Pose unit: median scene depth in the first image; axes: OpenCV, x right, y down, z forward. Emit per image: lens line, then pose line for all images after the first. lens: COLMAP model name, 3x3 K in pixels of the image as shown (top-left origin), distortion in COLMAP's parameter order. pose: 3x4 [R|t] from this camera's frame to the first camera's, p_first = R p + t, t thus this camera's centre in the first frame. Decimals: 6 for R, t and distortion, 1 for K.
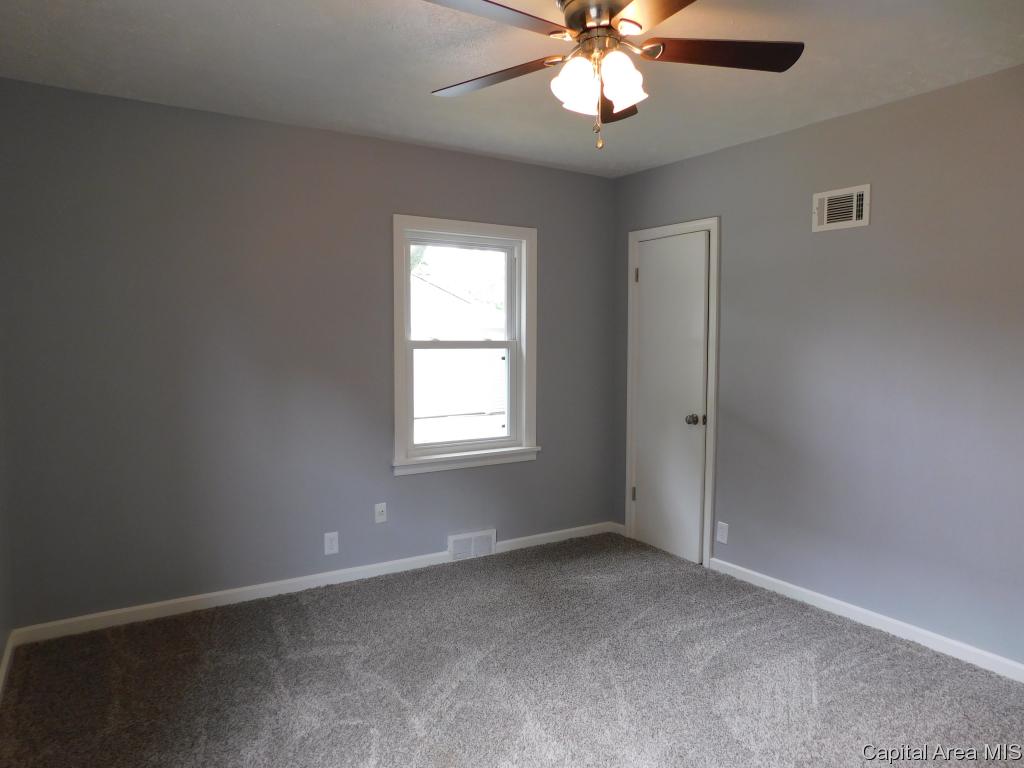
lens RADIAL K [[681.2, 0, 512.0], [0, 681.2, 384.0], [0, 0, 1]] dist [-0.081165, 0.067658]
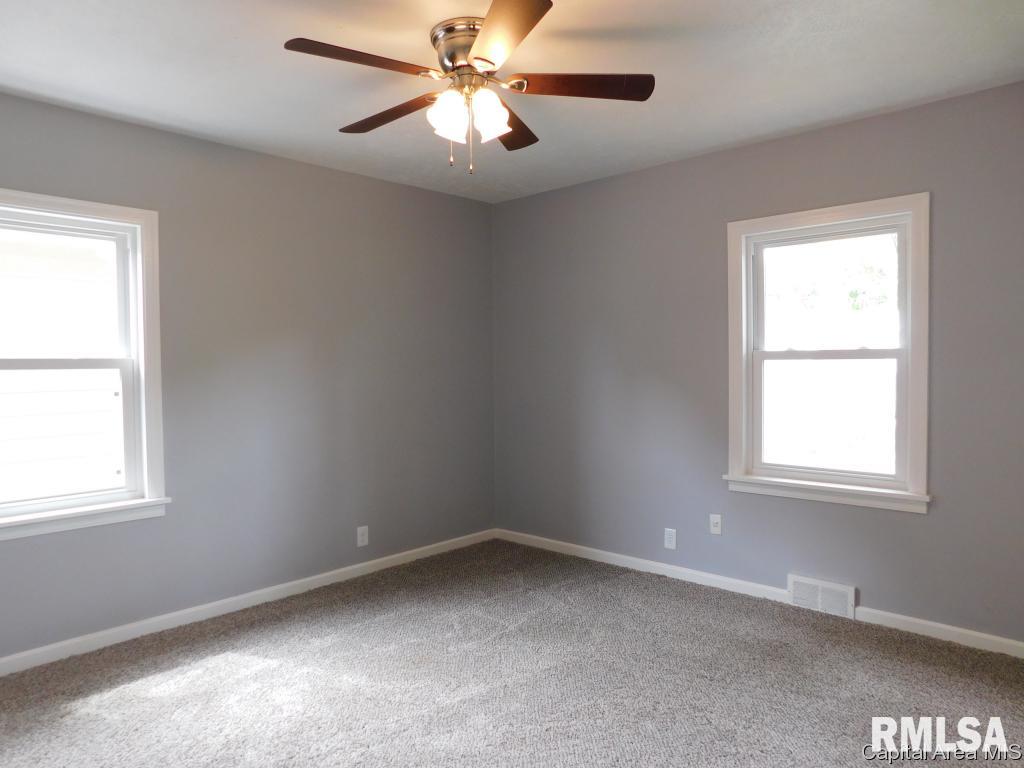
lens RADIAL K [[681.2, 0, 512.0], [0, 681.2, 384.0], [0, 0, 1]] dist [-0.081165, 0.067658]
pose [[0.244567, 0.023269, -0.969353, 0.688163], [-0.055300, 0.998420, 0.010015, -0.009305], [0.968054, 0.051156, 0.245468, 0.453125]]
